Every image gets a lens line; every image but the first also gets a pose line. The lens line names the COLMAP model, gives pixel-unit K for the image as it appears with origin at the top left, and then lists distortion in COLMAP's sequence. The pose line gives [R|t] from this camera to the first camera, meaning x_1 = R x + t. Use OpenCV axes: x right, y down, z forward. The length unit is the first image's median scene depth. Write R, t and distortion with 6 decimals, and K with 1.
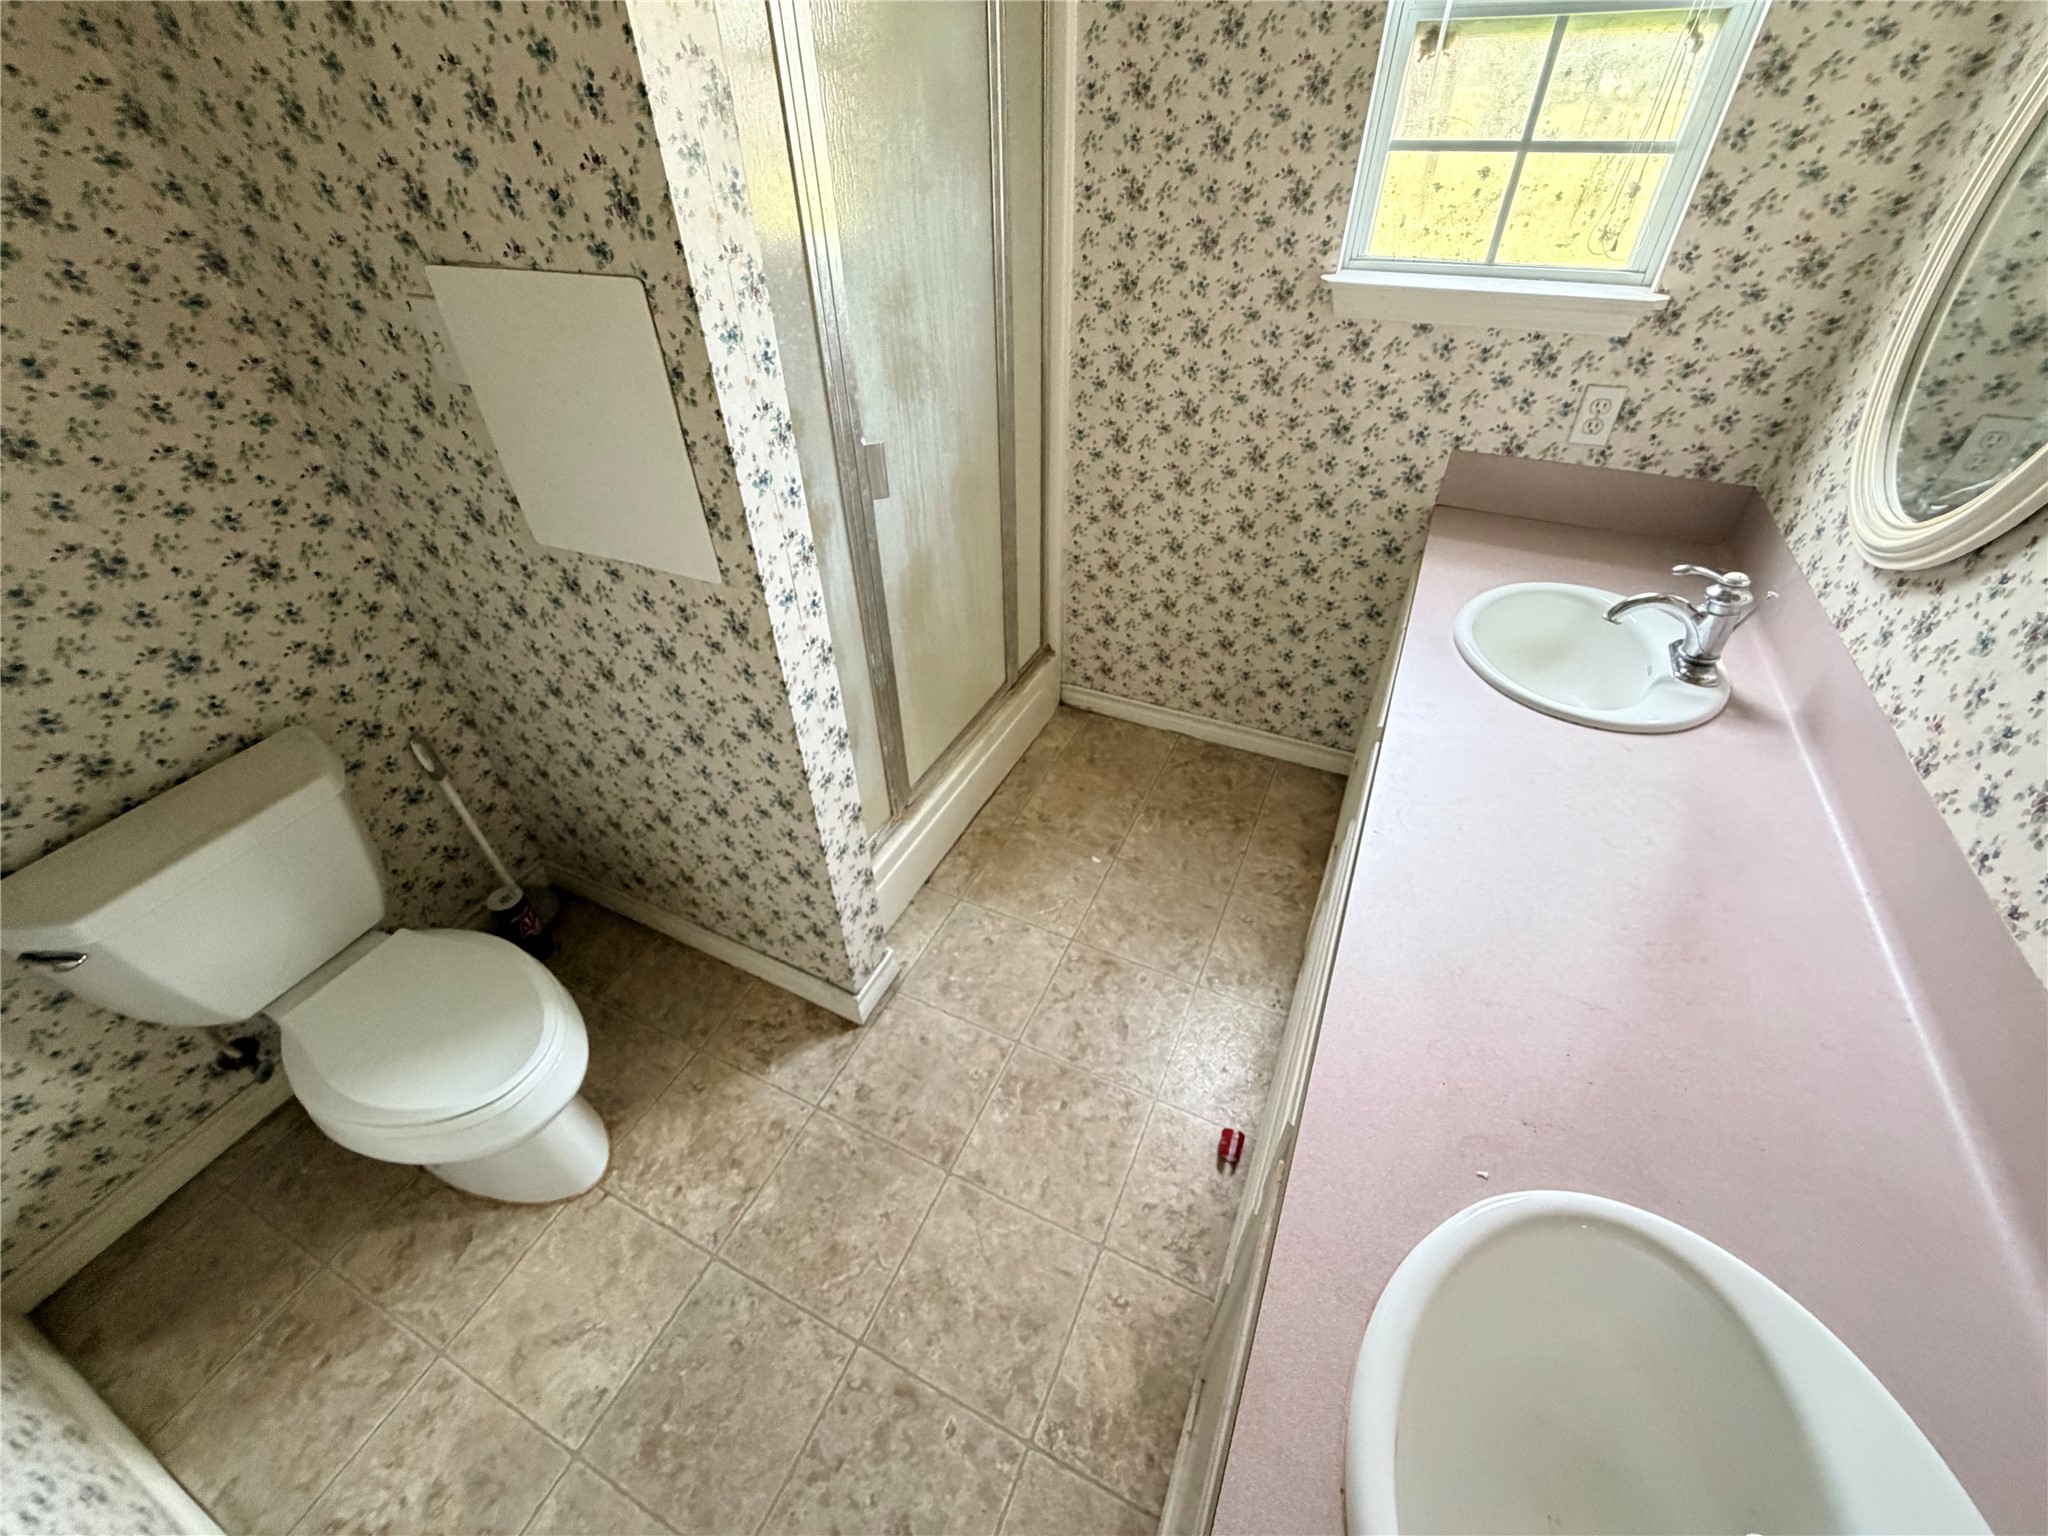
lens RADIAL K [[816.5, 0, 1023.8], [0, 816.5, 762.9], [0, 0, 1]] dist [0.003033, 0.000124]
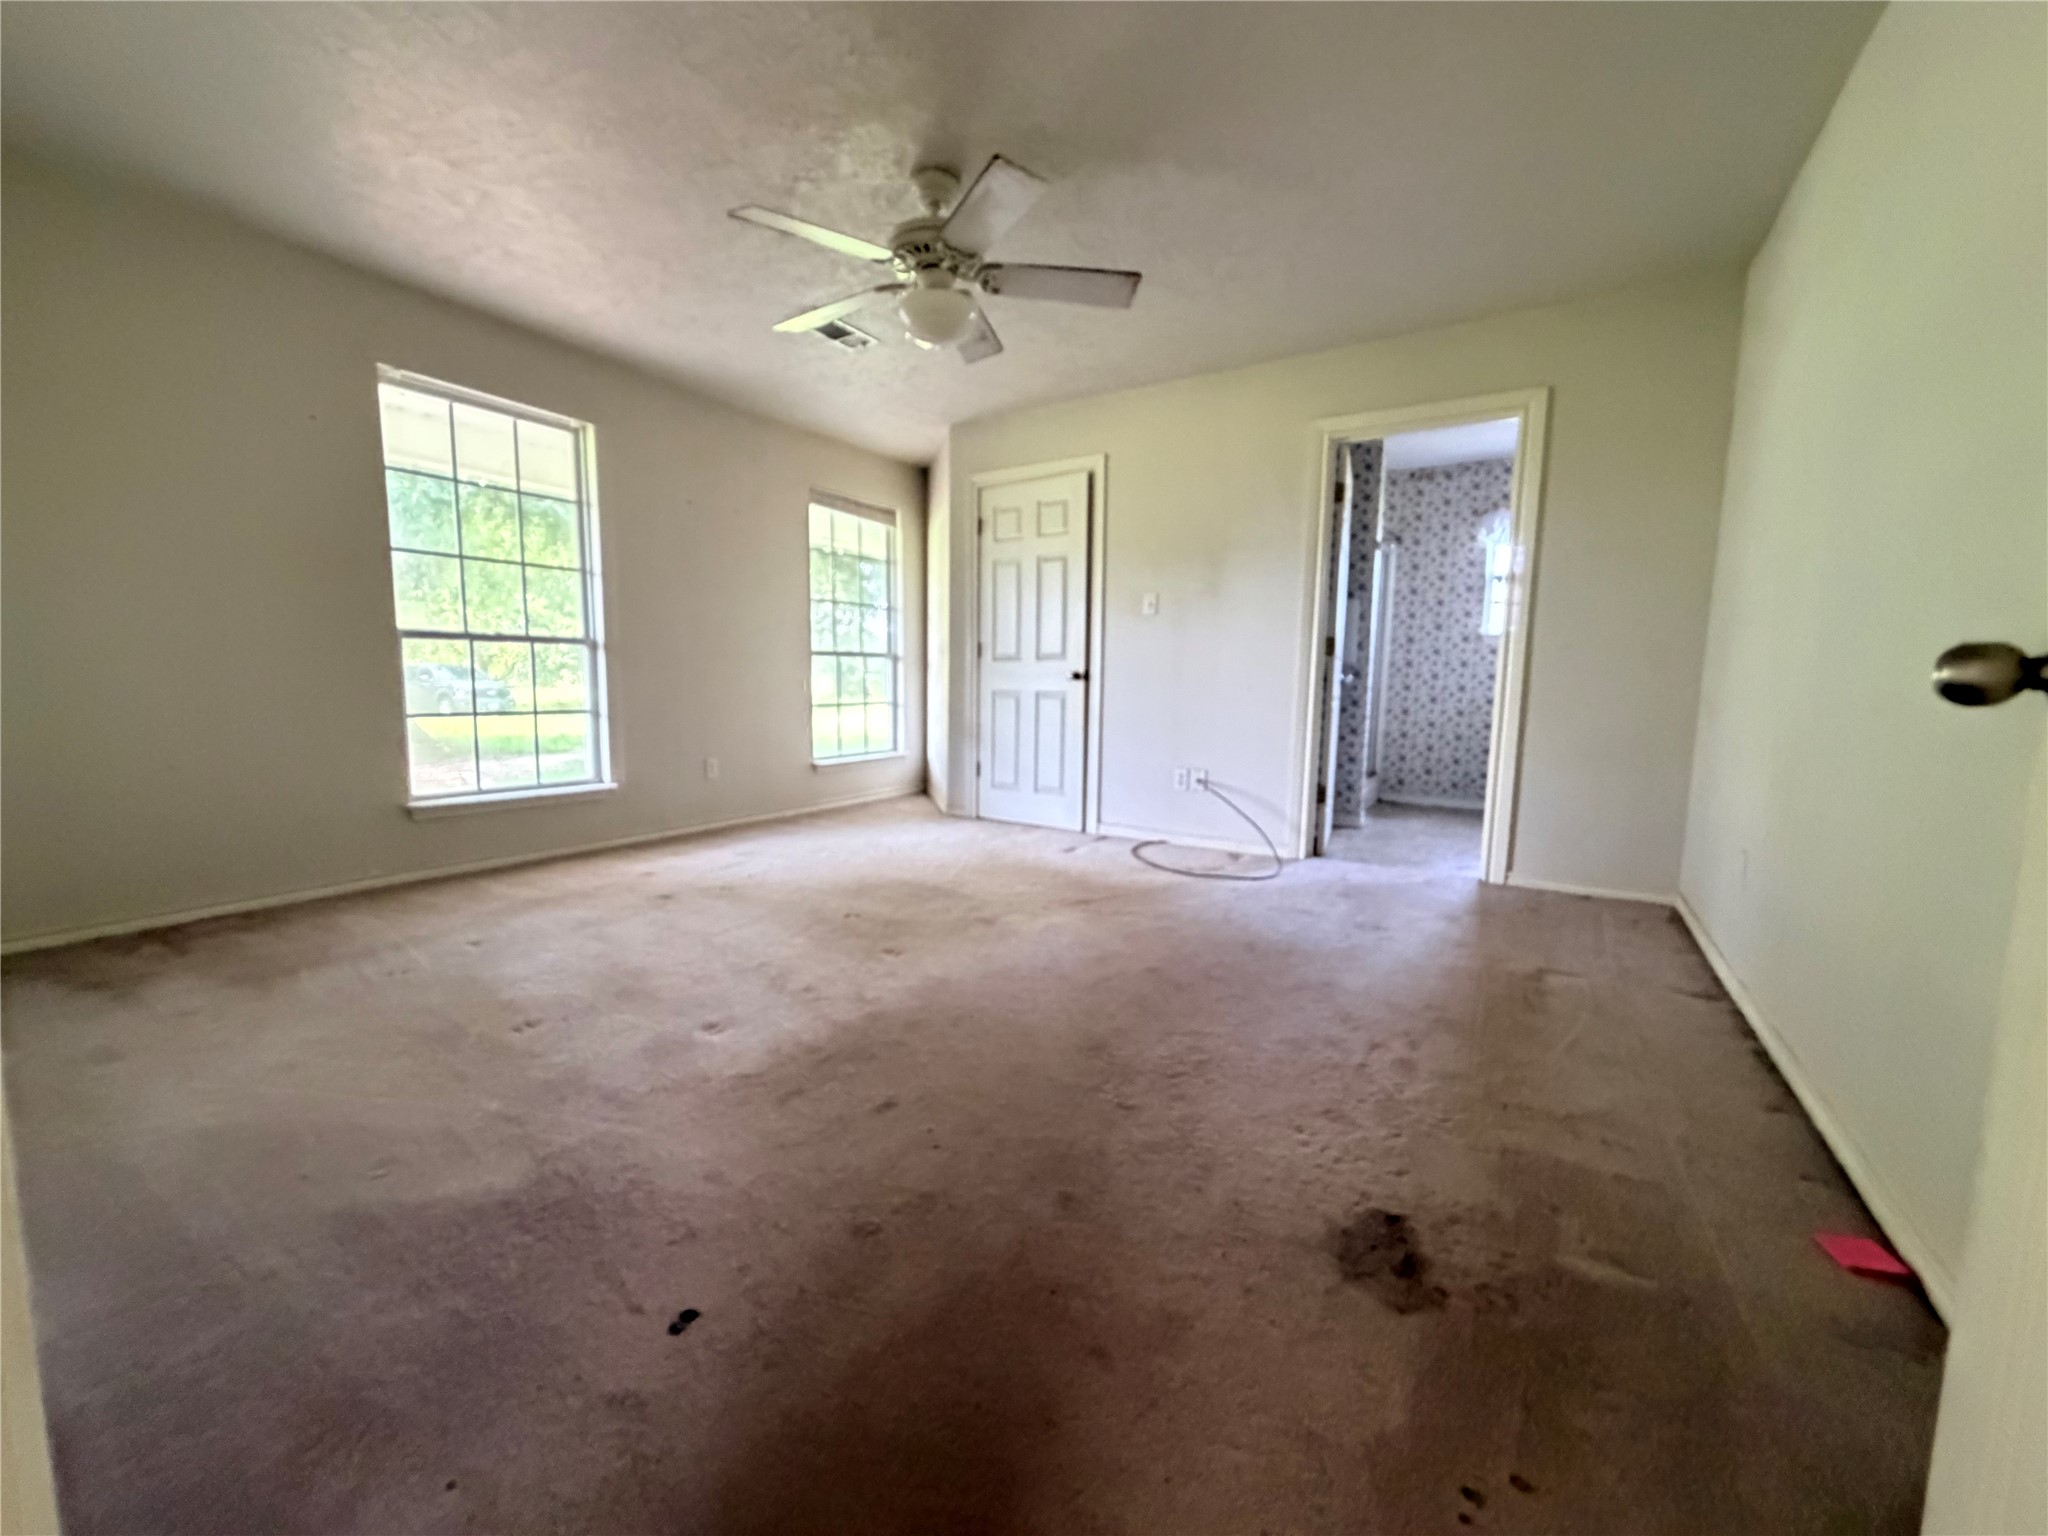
lens RADIAL K [[816.5, 0, 1020.5], [0, 816.5, 764.7], [0, 0, 1]] dist [0.003033, 0.000124]
pose [[0.988747, 0.046301, -0.142255, -0.800848], [-0.115179, 0.842422, -0.526364, 1.489512], [0.095468, 0.536825, 0.838275, -1.374058]]
